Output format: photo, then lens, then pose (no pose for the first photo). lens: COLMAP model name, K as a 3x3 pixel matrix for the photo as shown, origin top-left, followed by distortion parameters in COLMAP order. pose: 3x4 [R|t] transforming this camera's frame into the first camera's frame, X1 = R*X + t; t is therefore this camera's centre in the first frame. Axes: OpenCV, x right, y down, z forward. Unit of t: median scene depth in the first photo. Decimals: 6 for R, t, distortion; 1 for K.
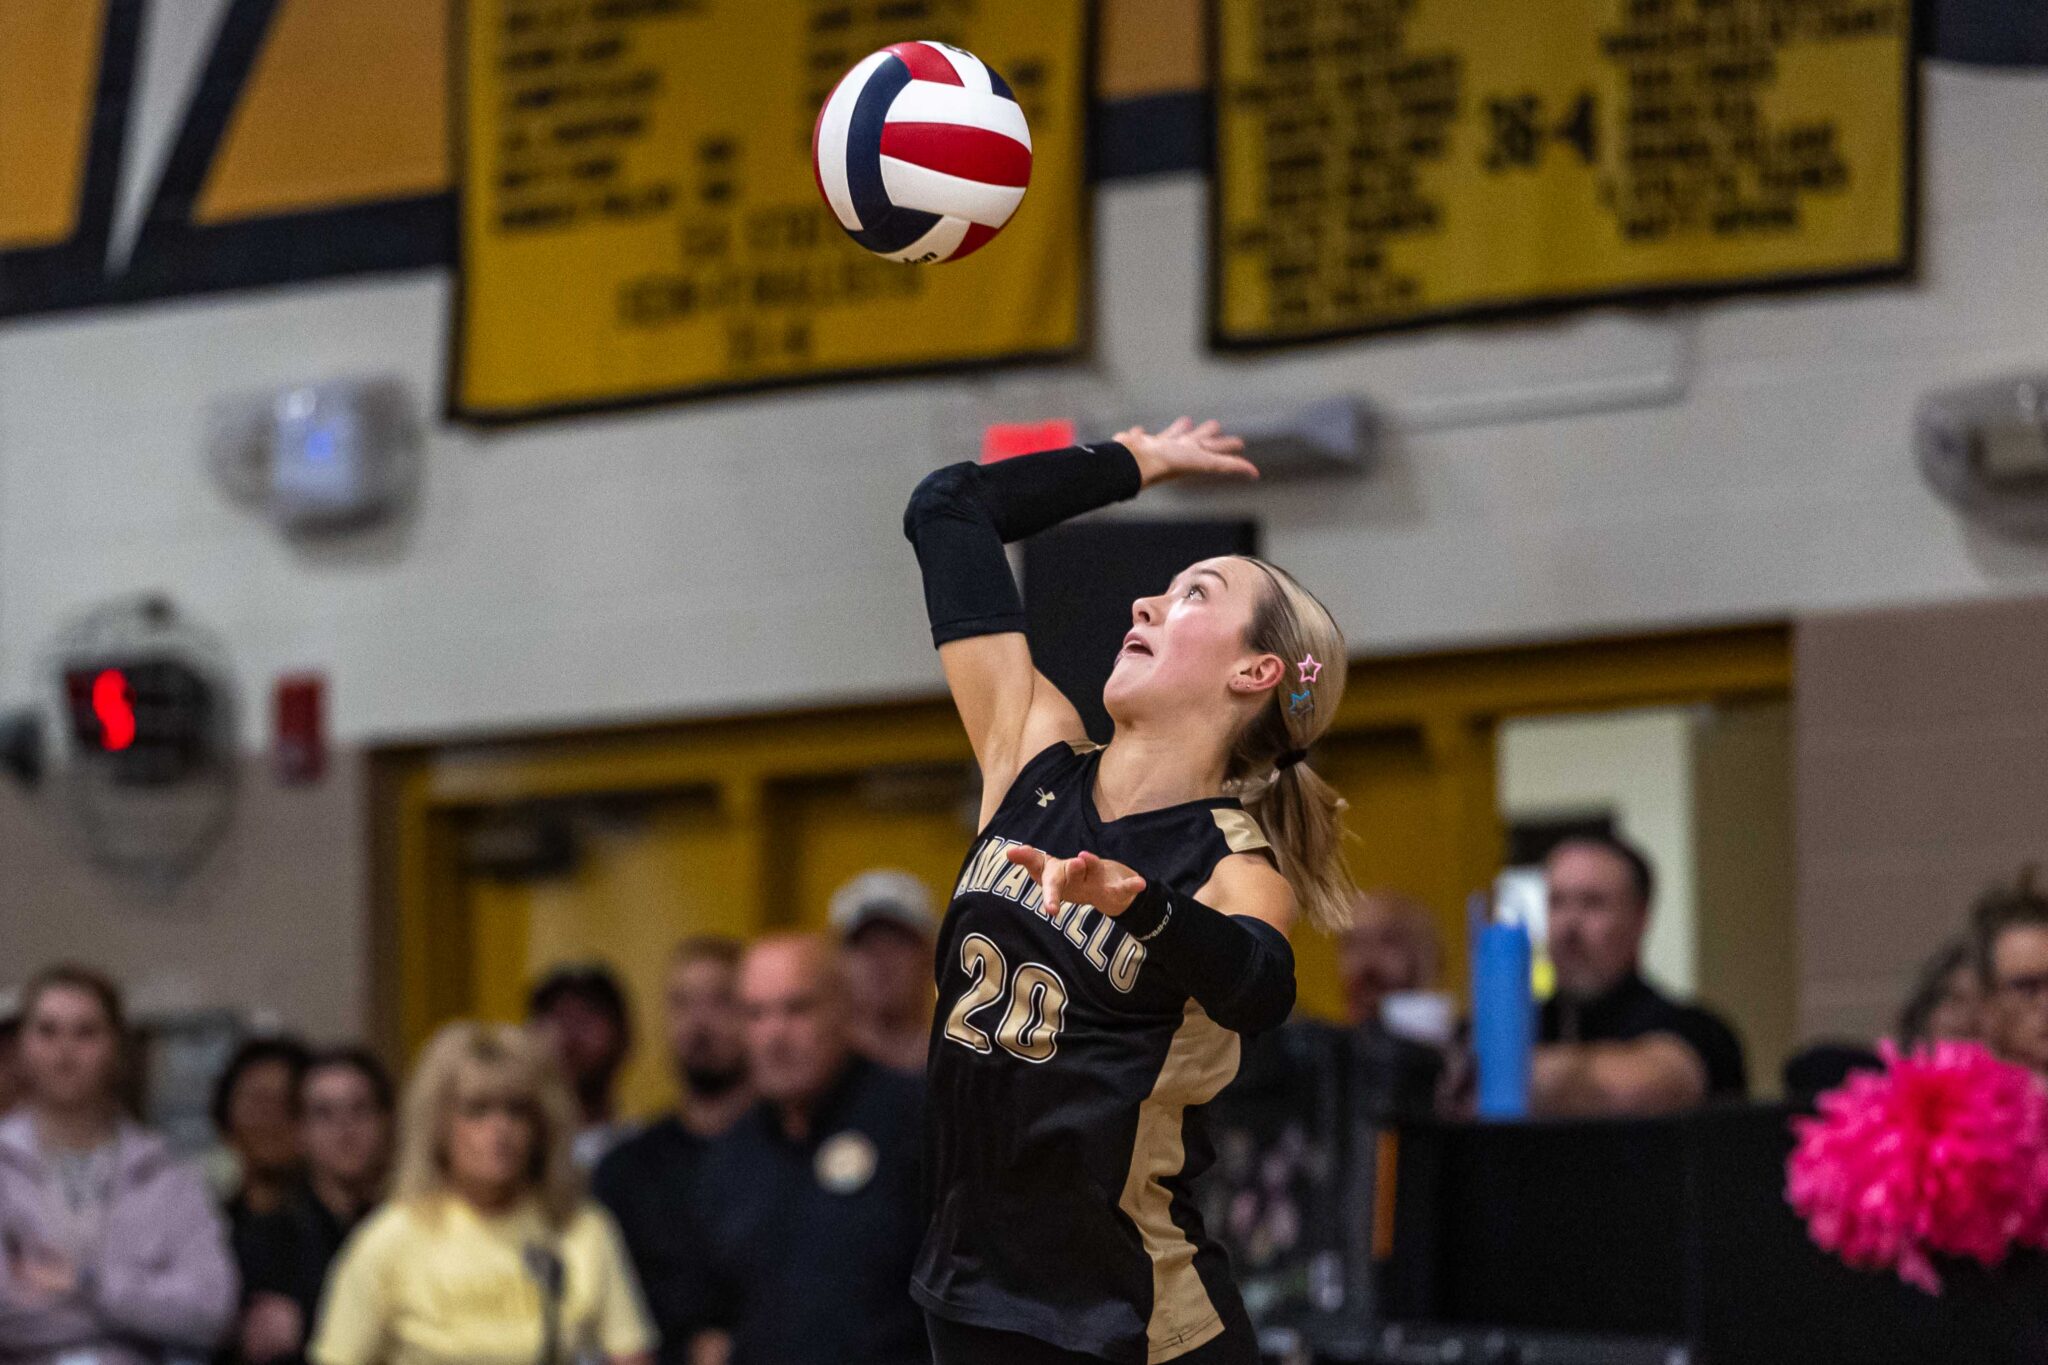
lens RADIAL K [[11782.5, 0, 1024.2], [0, 11782.5, 683.9], [0, 0, 1]] dist [-0.129029, 0.000000]
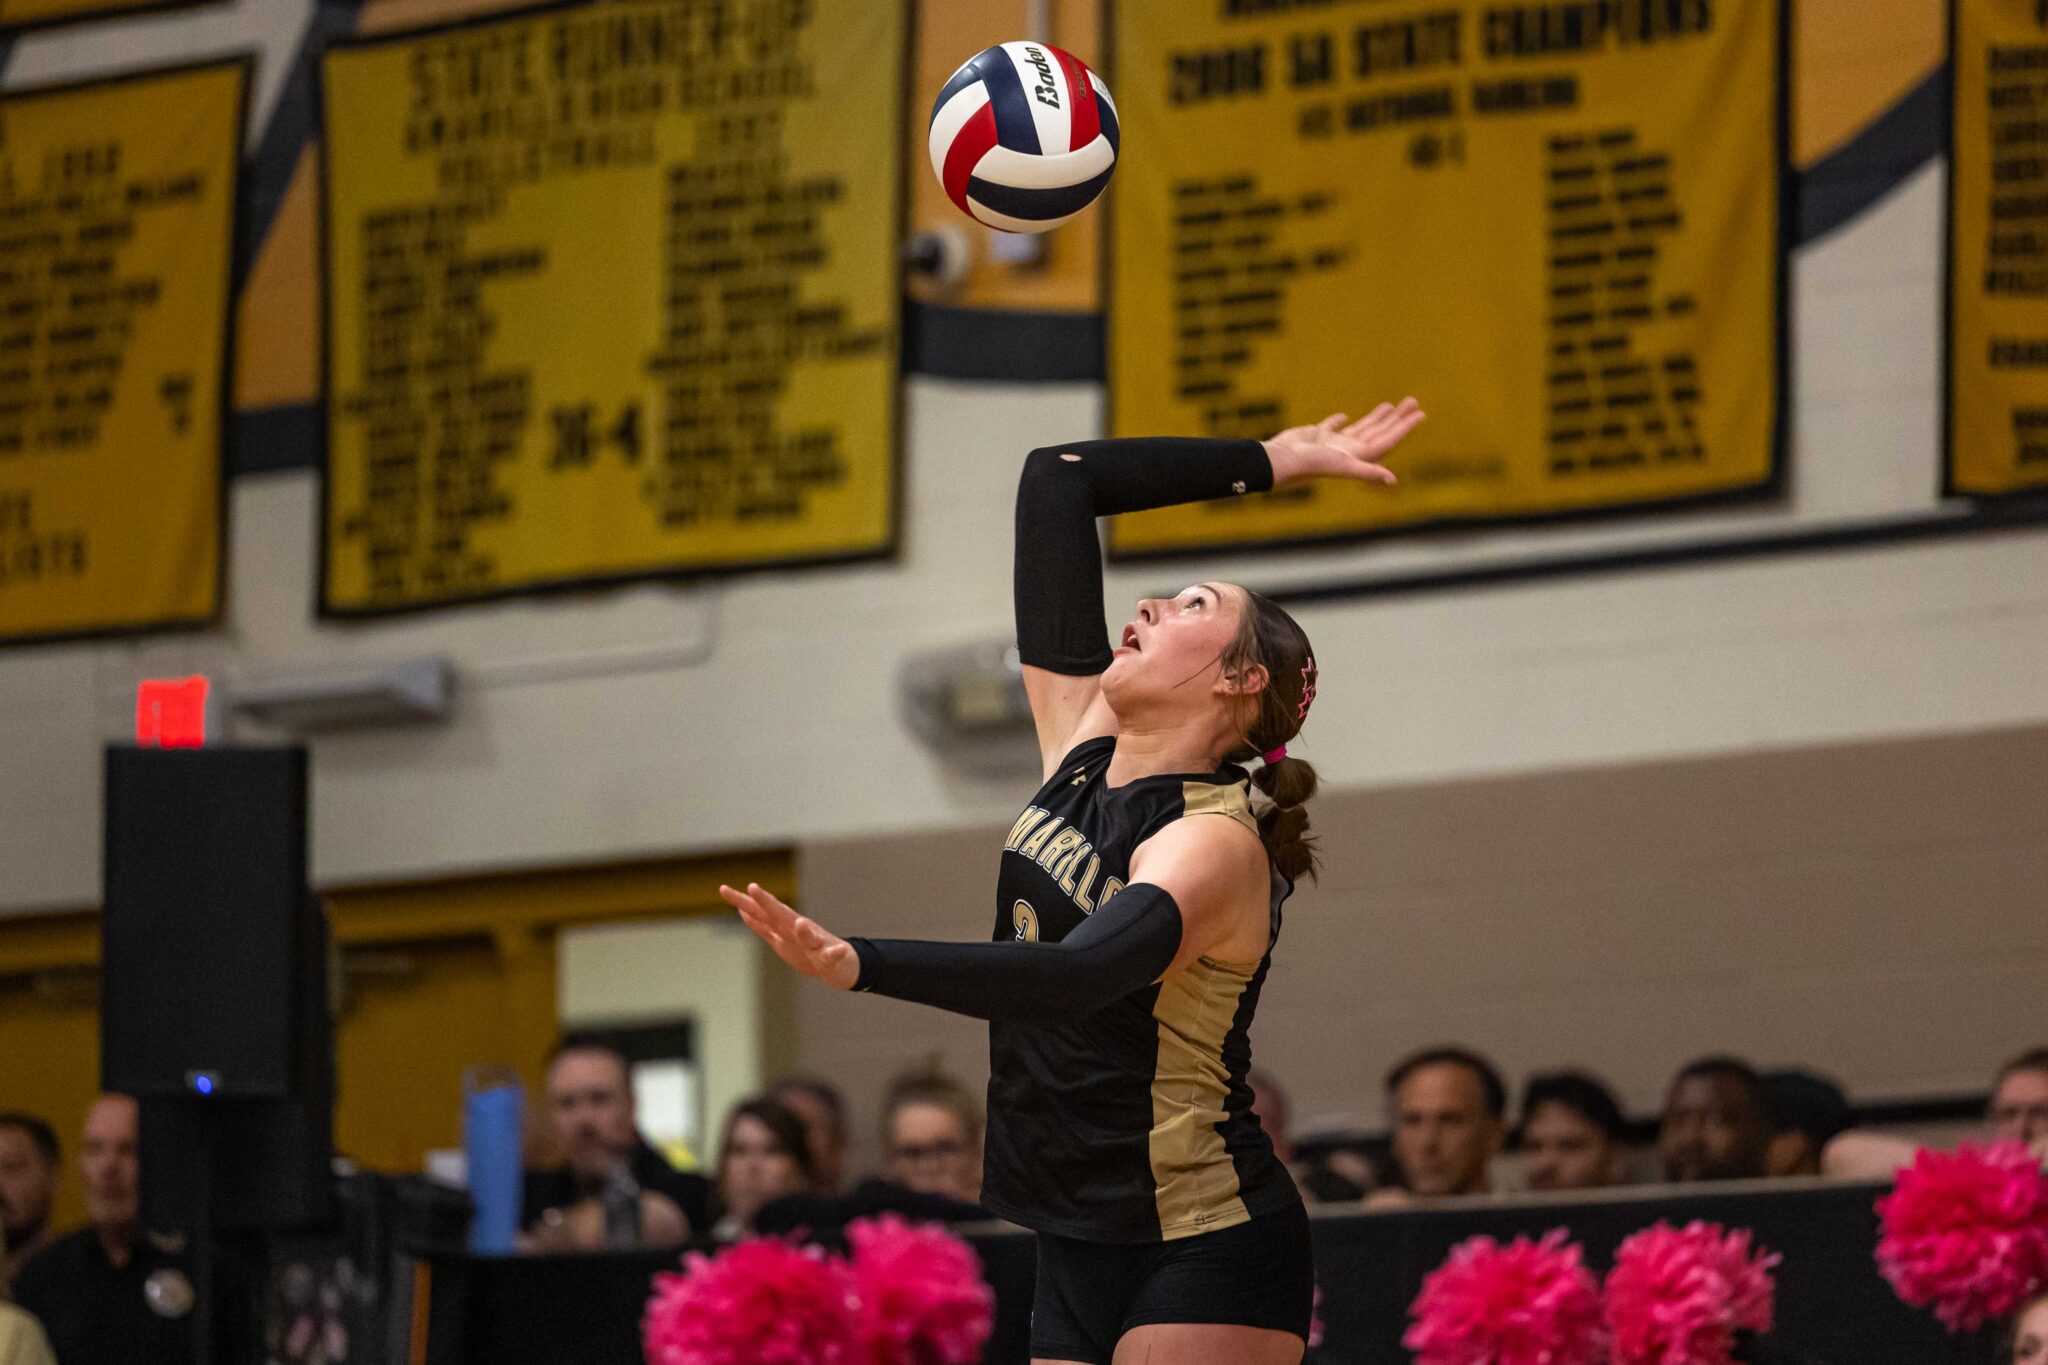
lens RADIAL K [[11782.5, 0, 1023.6], [0, 11782.5, 680.6], [0, 0, 1]] dist [-0.129029, 0.000000]
pose [[0.999648, -0.000303, 0.026533, 0.055703], [0.000883, 0.999761, -0.021823, 0.004083], [-0.026520, 0.021838, 0.999410, -0.197031]]
